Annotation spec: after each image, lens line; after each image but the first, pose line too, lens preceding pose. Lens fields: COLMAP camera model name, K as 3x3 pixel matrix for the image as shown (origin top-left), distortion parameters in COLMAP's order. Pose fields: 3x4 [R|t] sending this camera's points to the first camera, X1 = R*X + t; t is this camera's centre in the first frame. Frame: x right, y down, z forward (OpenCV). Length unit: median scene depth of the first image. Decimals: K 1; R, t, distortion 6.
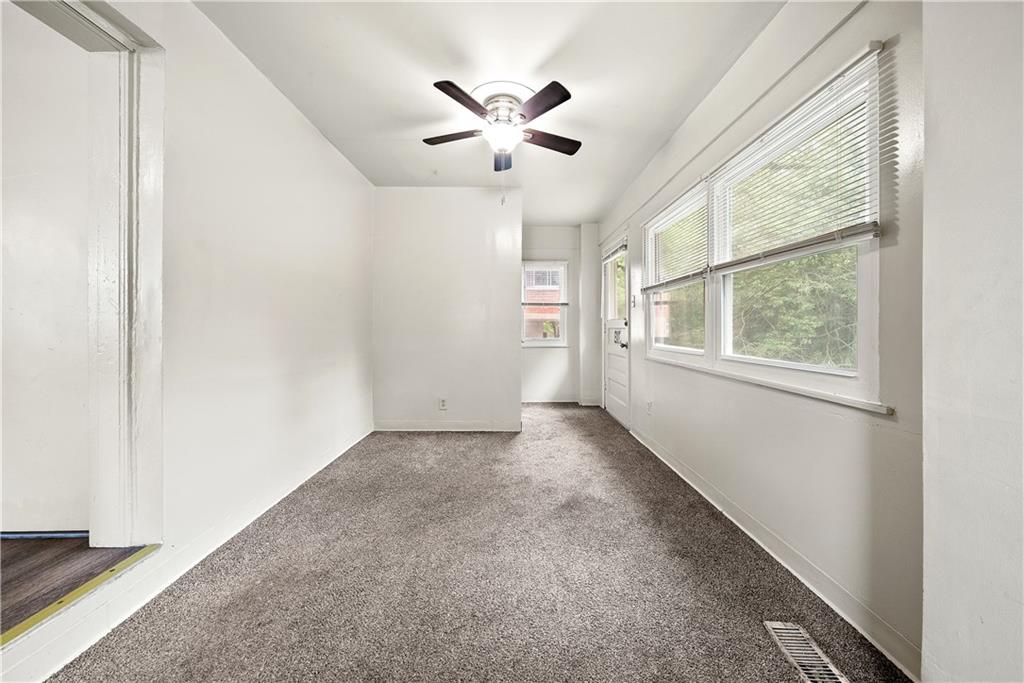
lens RADIAL K [[357.4, 0, 511.6], [0, 357.4, 328.3], [0, 0, 1]] dist [-0.000427, -0.000073]
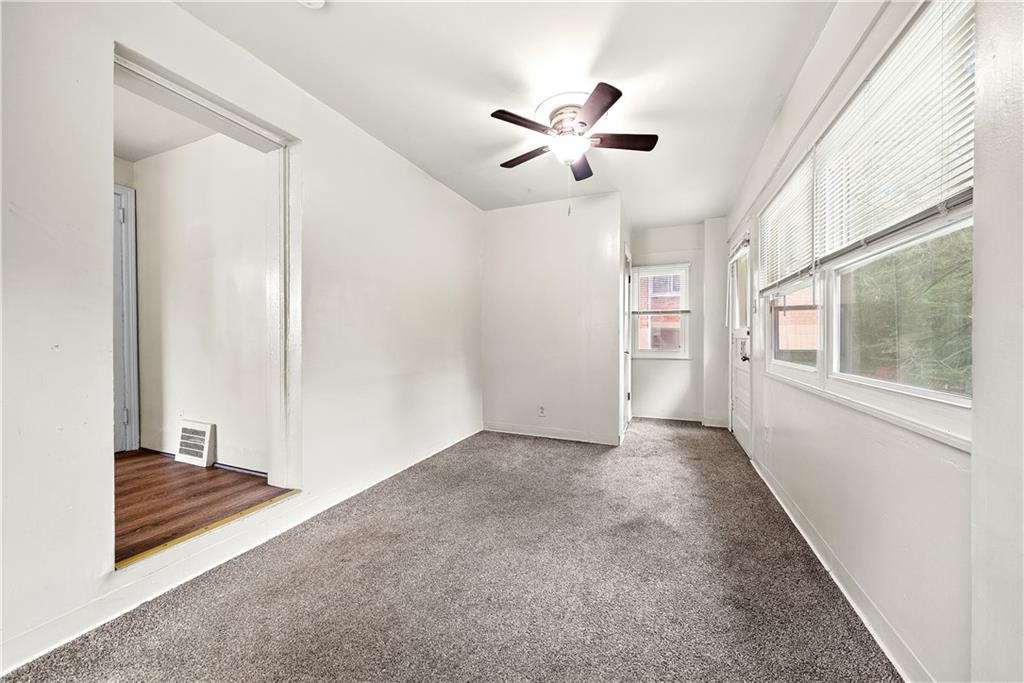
lens RADIAL K [[356.7, 0, 512.0], [0, 356.7, 341.5], [0, 0, 1]] dist [0.000044, -0.000063]
pose [[0.922550, 0.002762, -0.385867, 0.189844], [0.000545, 0.999964, 0.008461, -0.000199], [0.385877, -0.008016, 0.922515, 0.009190]]
